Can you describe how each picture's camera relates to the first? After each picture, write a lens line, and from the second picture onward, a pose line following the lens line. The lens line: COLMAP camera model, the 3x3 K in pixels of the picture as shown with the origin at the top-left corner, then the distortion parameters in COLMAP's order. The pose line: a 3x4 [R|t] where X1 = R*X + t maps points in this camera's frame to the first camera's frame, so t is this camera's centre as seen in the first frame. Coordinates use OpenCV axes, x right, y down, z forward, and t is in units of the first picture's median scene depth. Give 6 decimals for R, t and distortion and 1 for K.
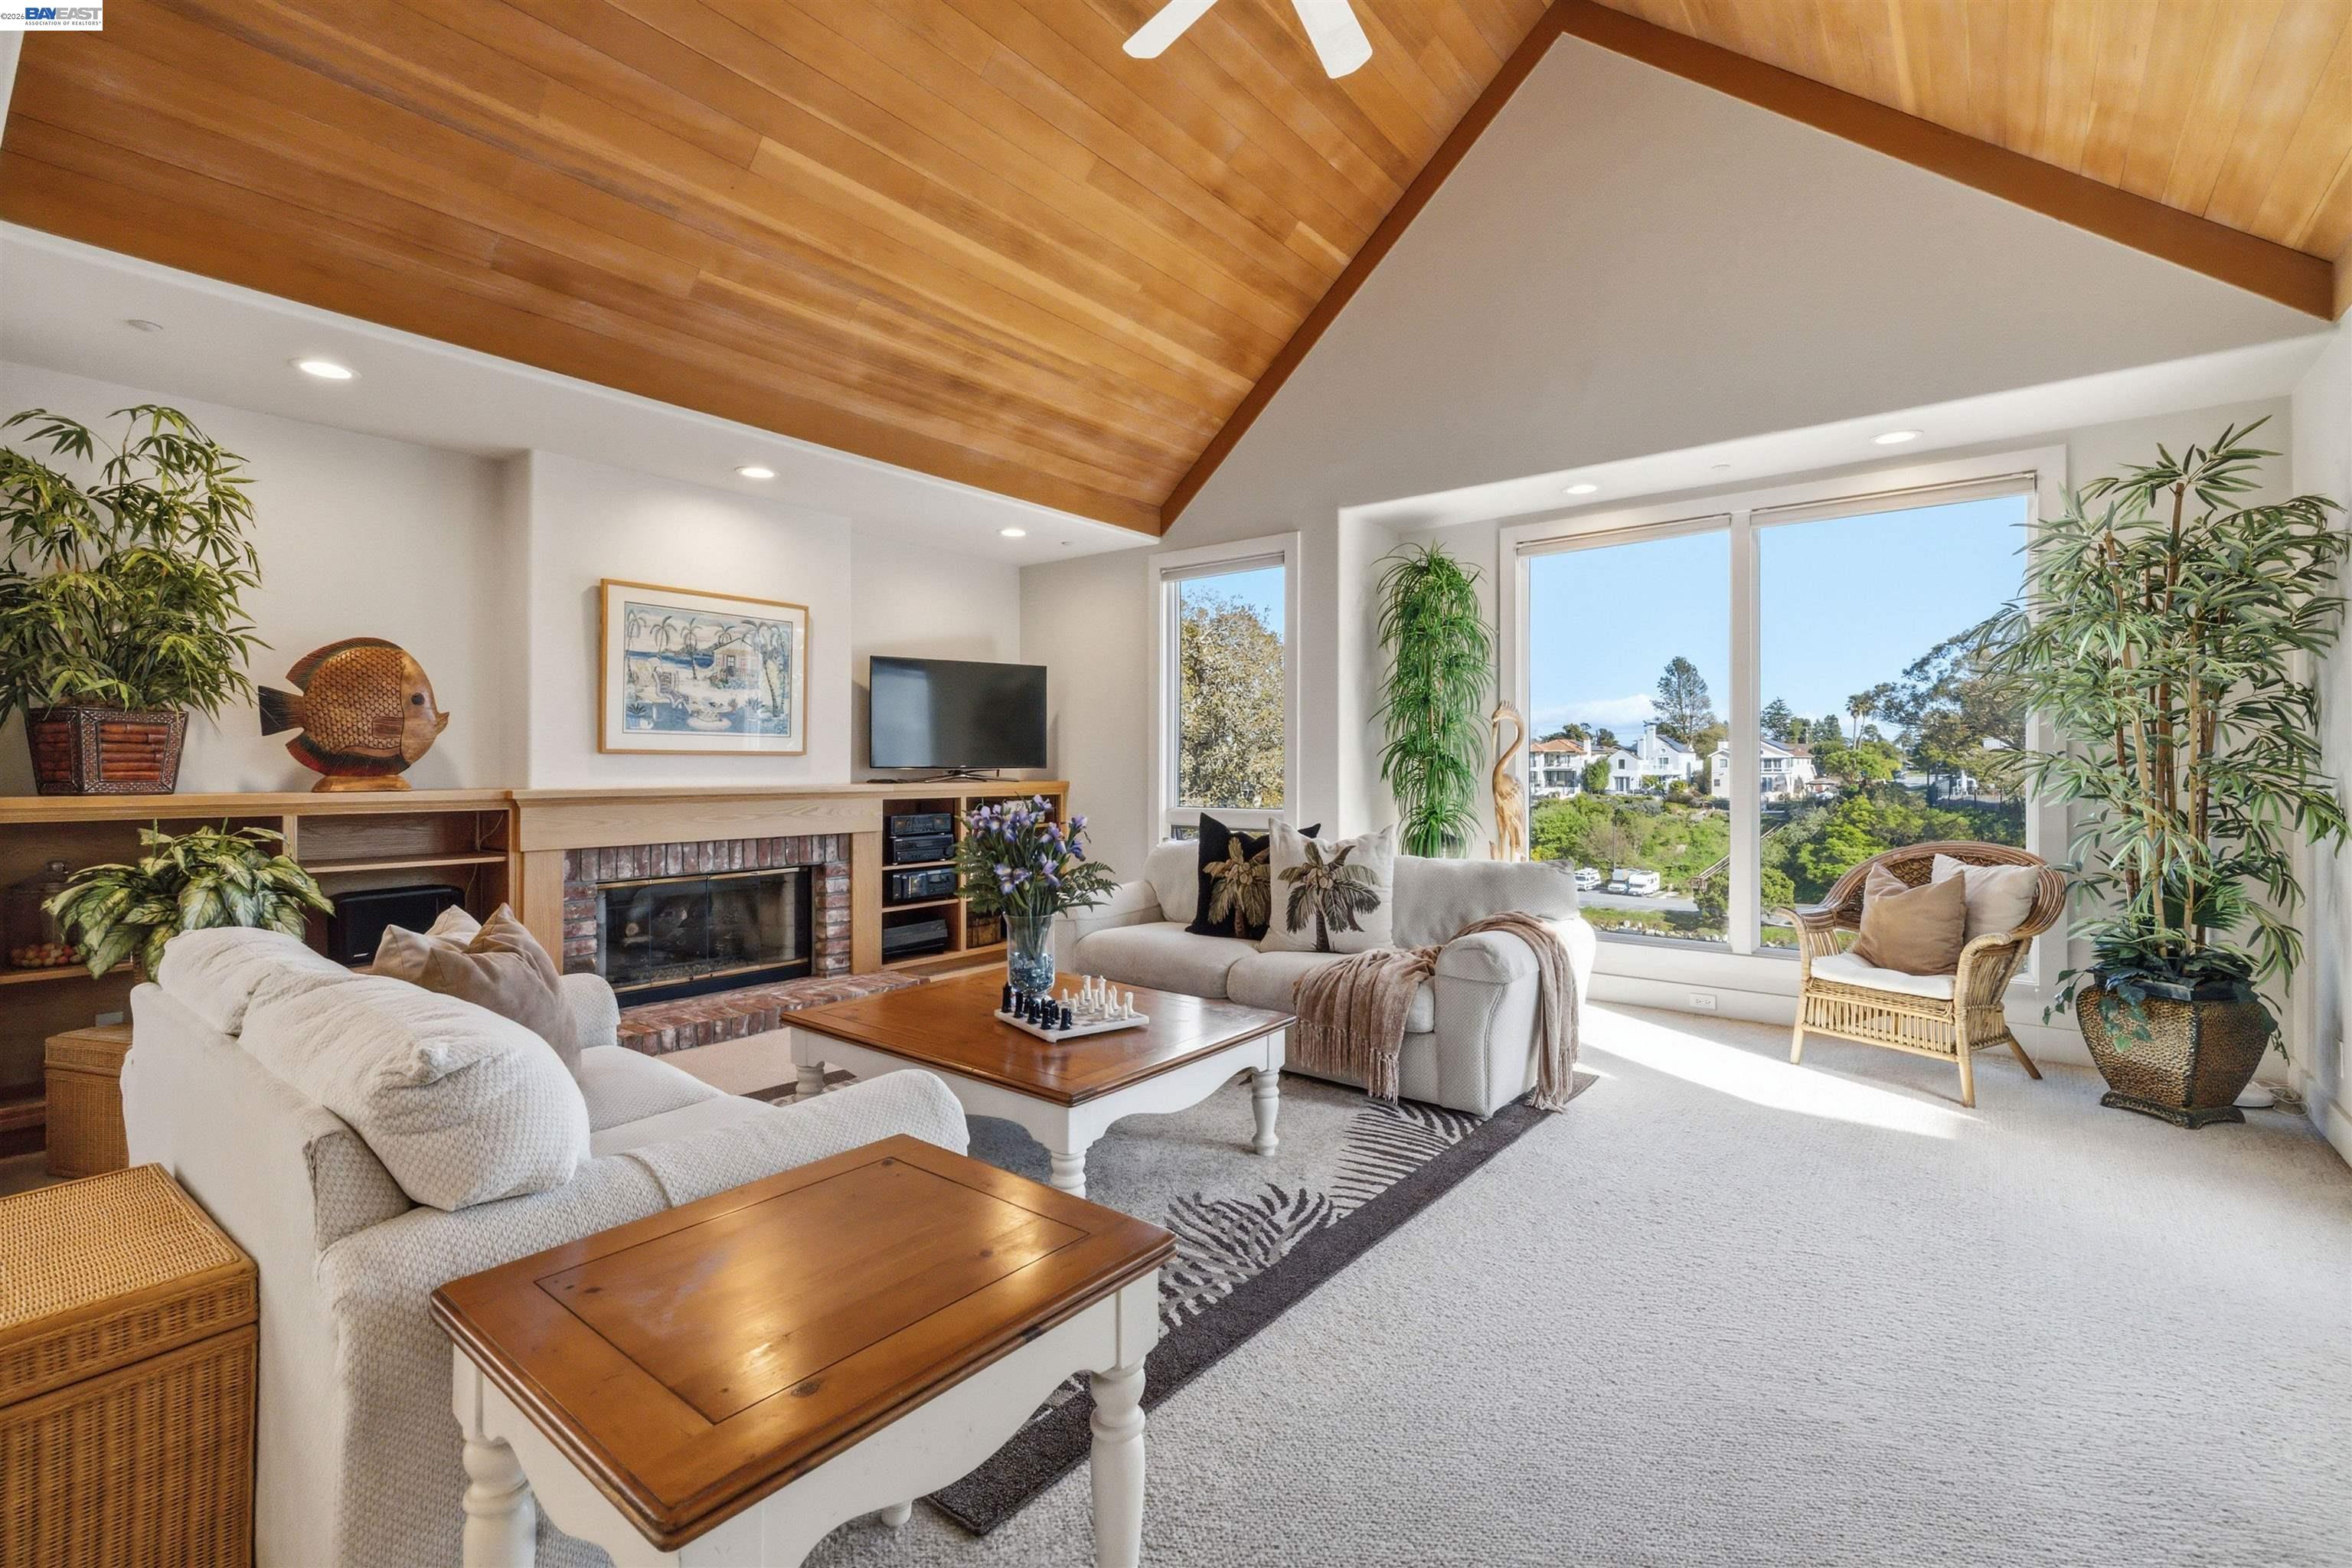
lens RADIAL K [[1009.9, 0, 1147.0], [0, 1009.9, 768.2], [0, 0, 1]] dist [0.001281, 0.000144]
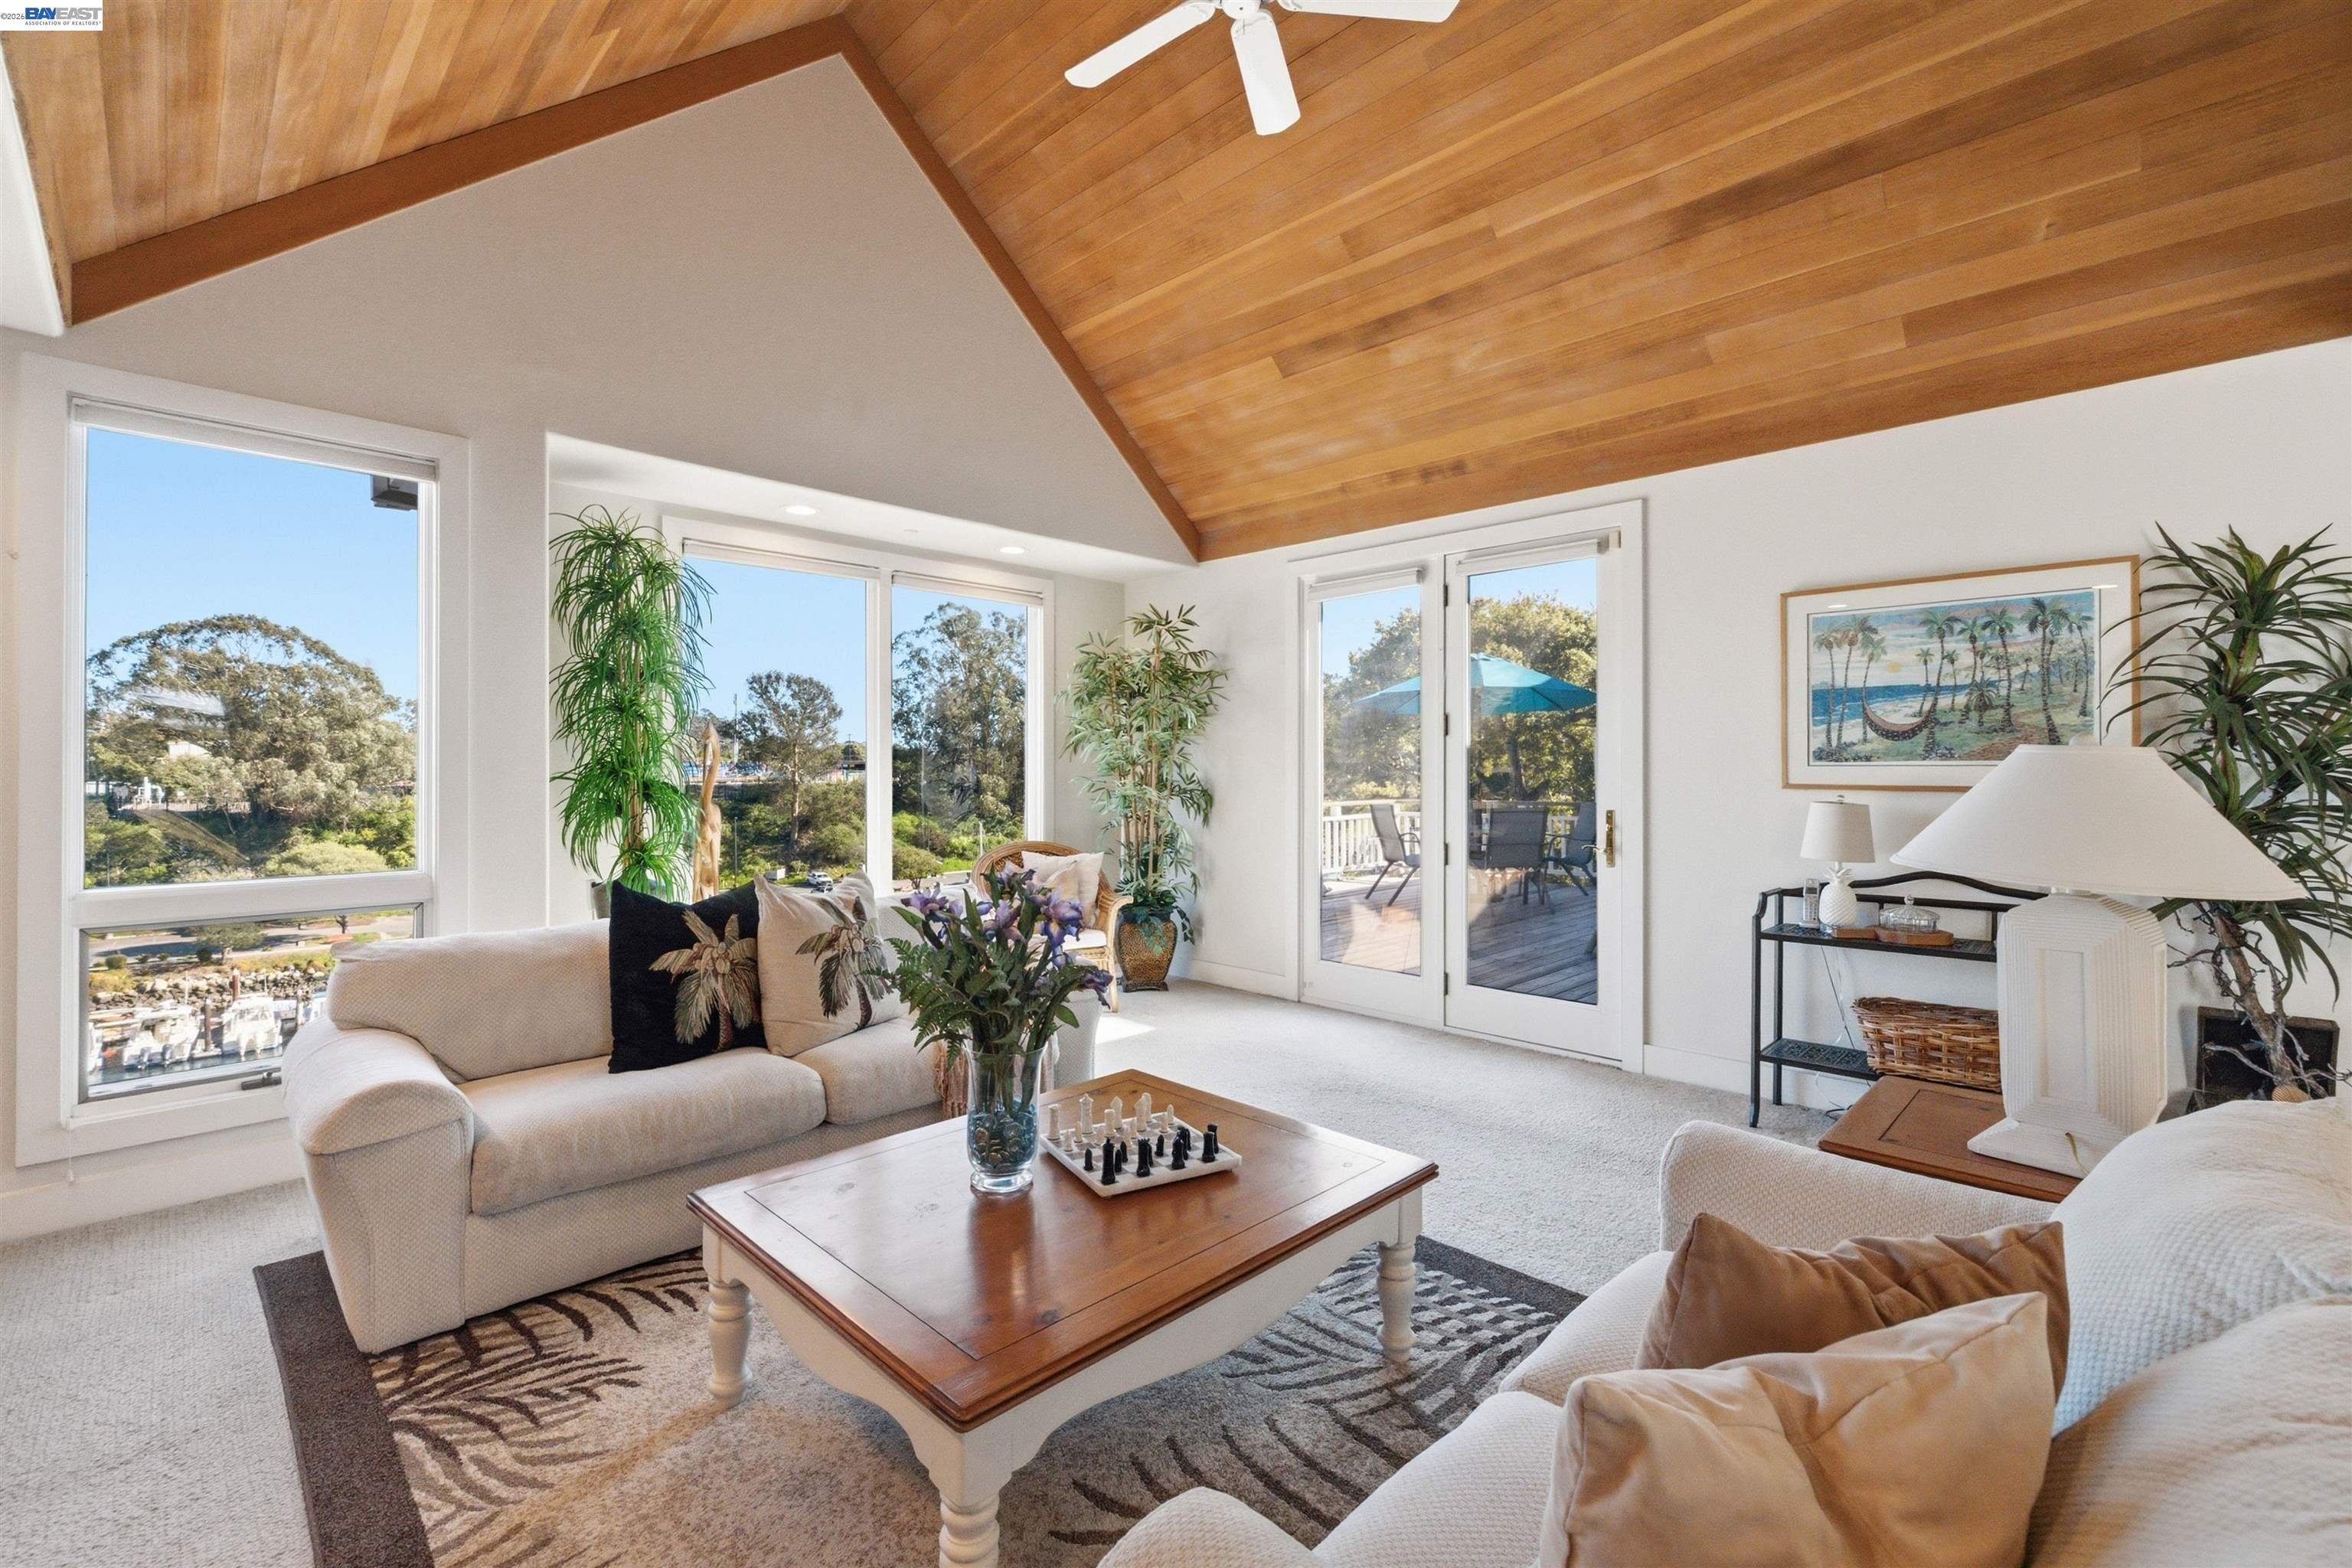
lens RADIAL K [[1009.9, 0, 1147.0], [0, 1009.9, 768.2], [0, 0, 1]] dist [0.001281, 0.000144]
pose [[0.105499, 0.002092, 0.994417, -0.596897], [0.003310, 0.999992, -0.002455, -0.026202], [-0.994414, 0.003551, 0.105491, 0.664508]]
